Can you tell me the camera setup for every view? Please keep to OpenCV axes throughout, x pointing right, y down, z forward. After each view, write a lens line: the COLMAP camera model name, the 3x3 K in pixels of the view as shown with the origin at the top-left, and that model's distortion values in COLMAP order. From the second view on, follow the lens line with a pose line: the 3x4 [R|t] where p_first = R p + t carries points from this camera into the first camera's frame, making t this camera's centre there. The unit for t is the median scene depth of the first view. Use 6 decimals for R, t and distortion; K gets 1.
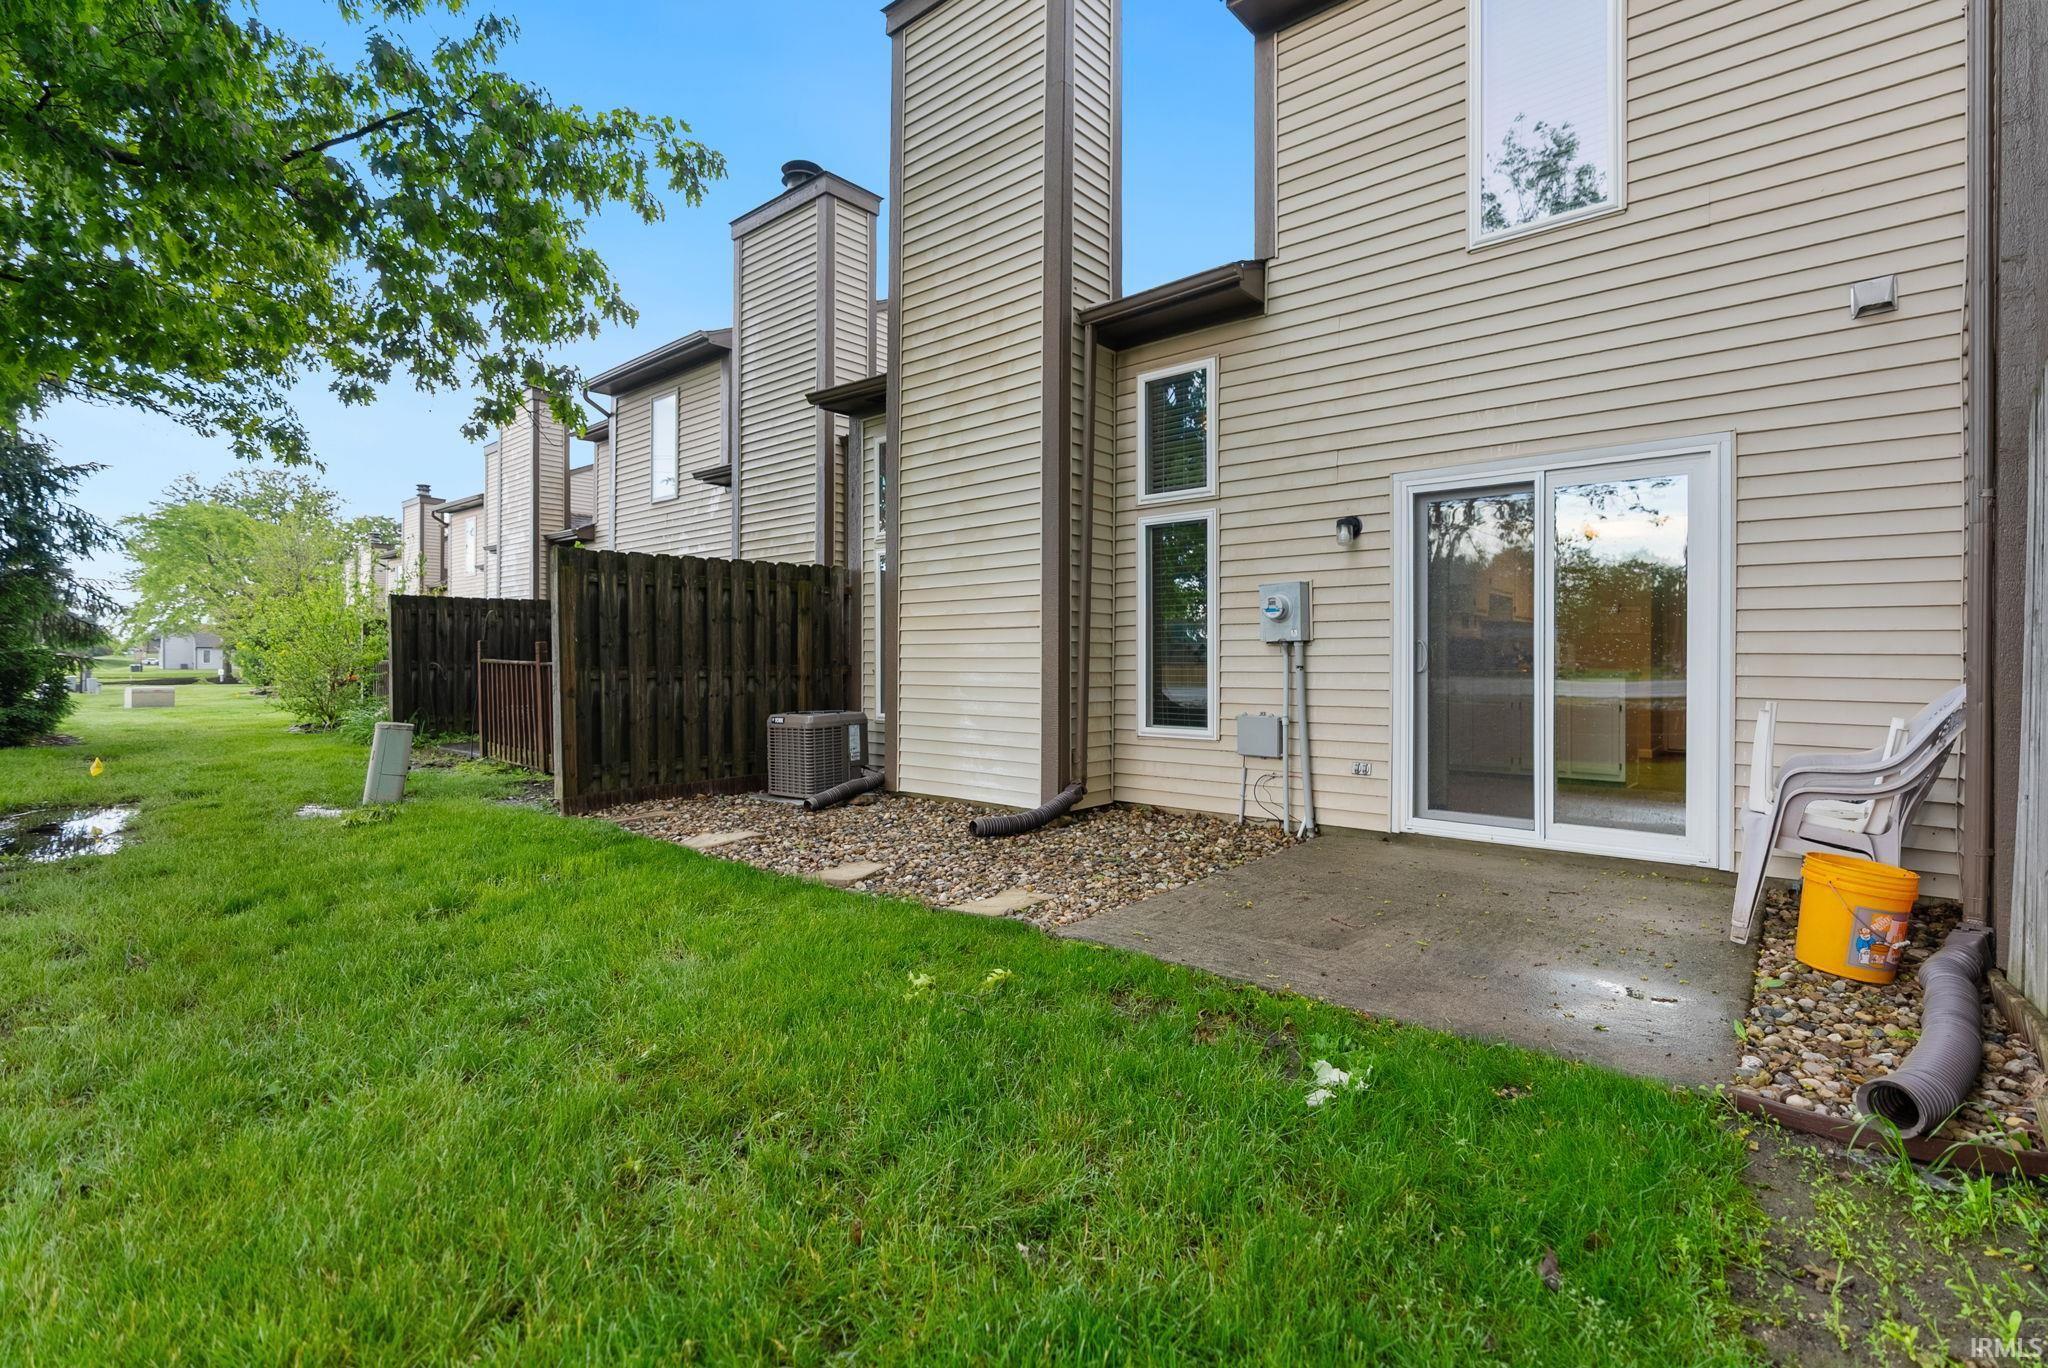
lens RADIAL K [[946.4, 0, 1025.7], [0, 946.4, 676.4], [0, 0, 1]] dist [0.002823, 0.000373]
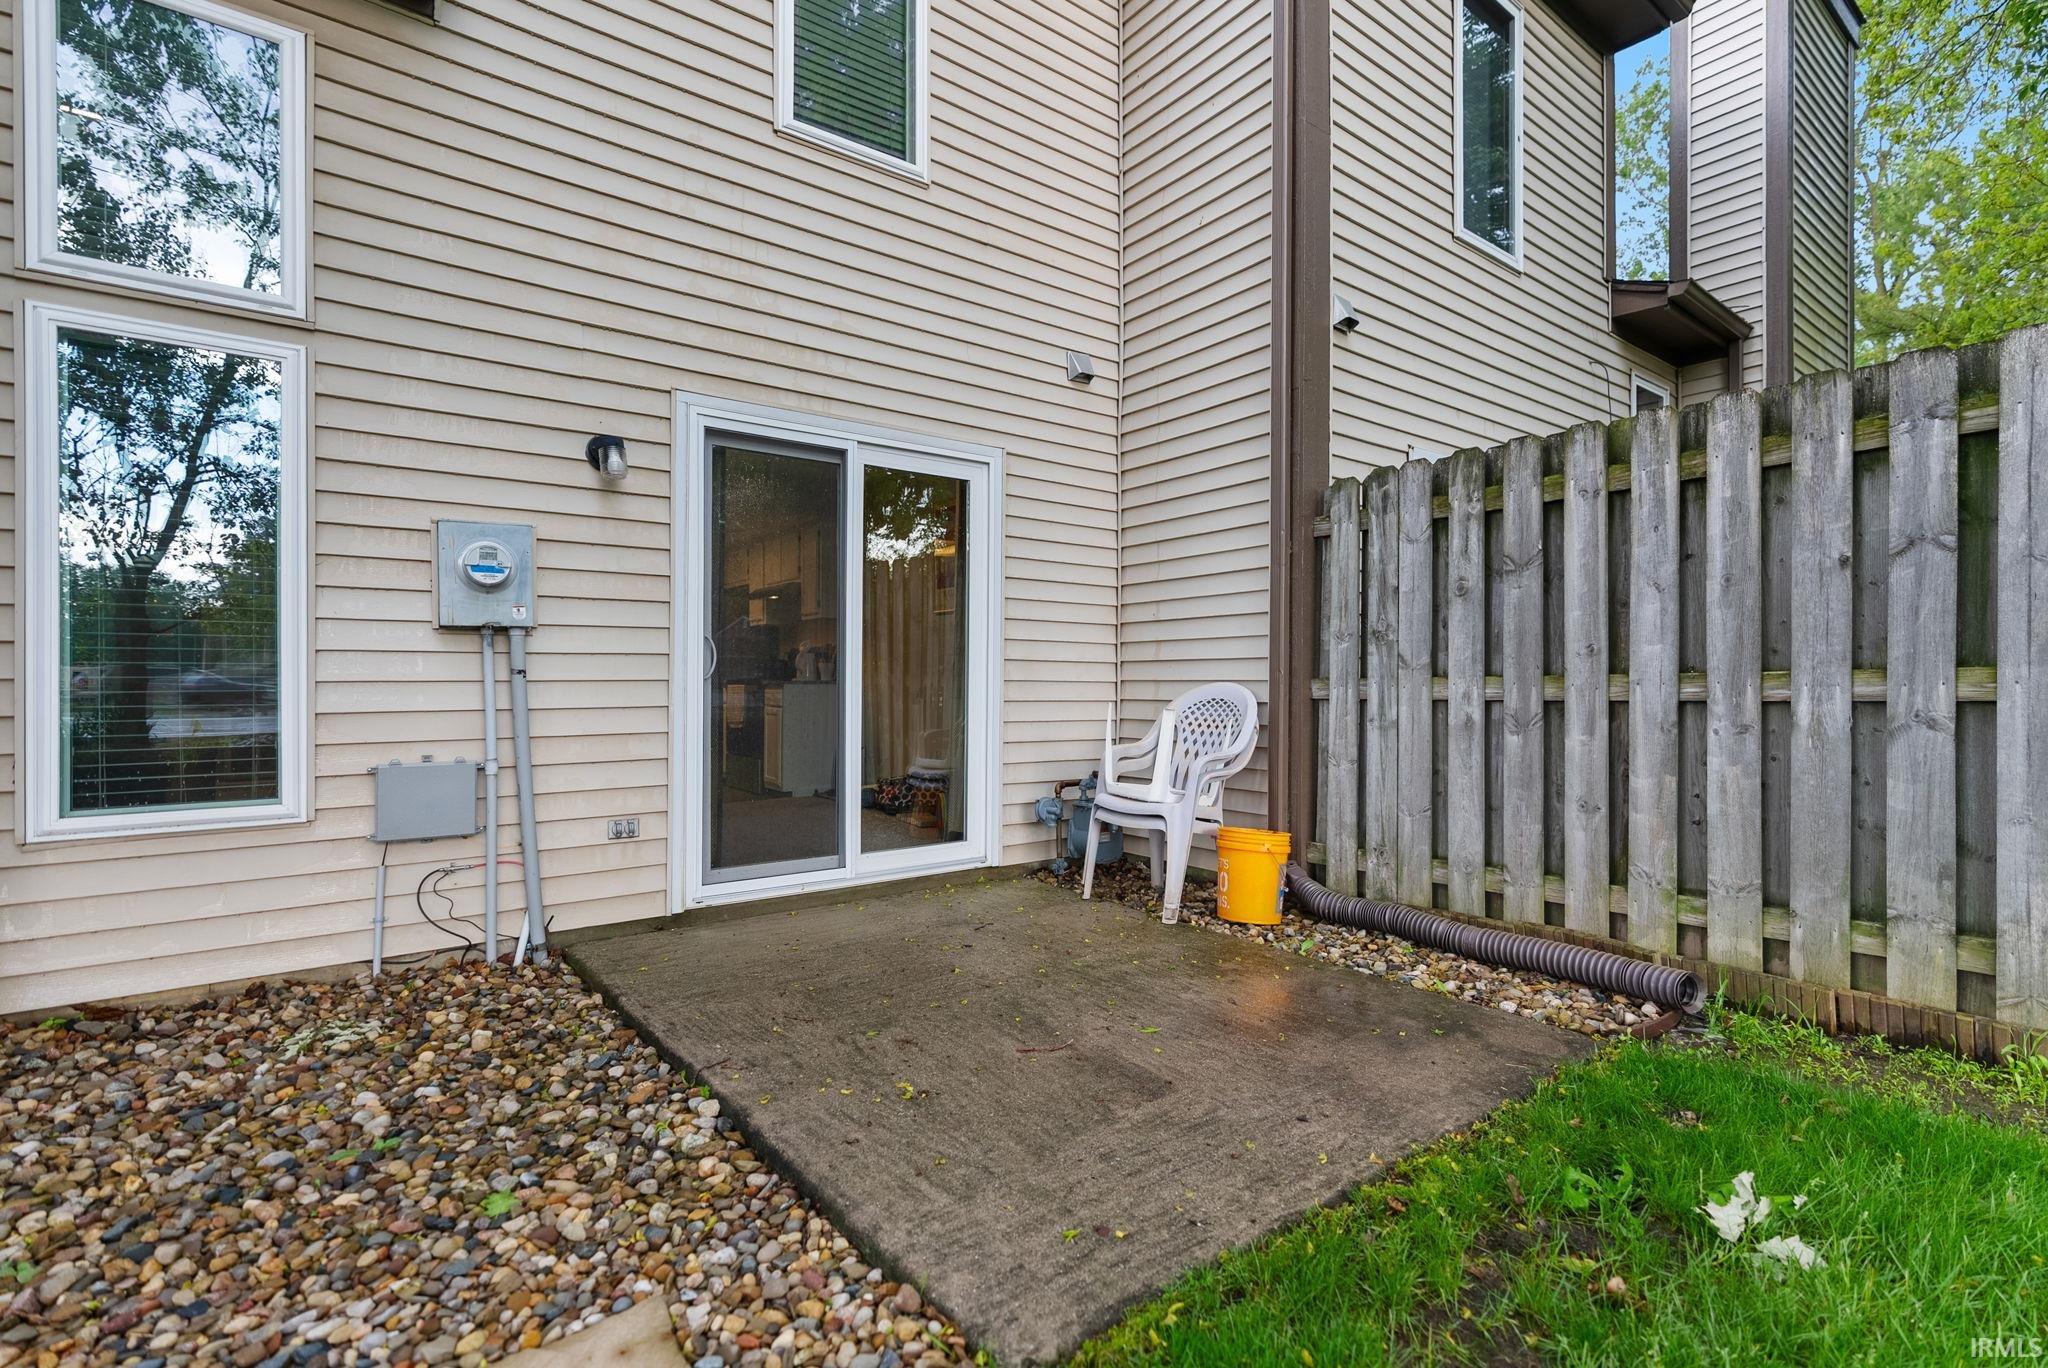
lens RADIAL K [[946.4, 0, 1025.3], [0, 946.4, 678.9], [0, 0, 1]] dist [0.002823, 0.000373]
pose [[0.211774, -0.003131, 0.977314, -0.219185], [0.012126, 0.999926, 0.000576, -0.002284], [-0.977244, 0.011729, 0.211796, 0.588516]]
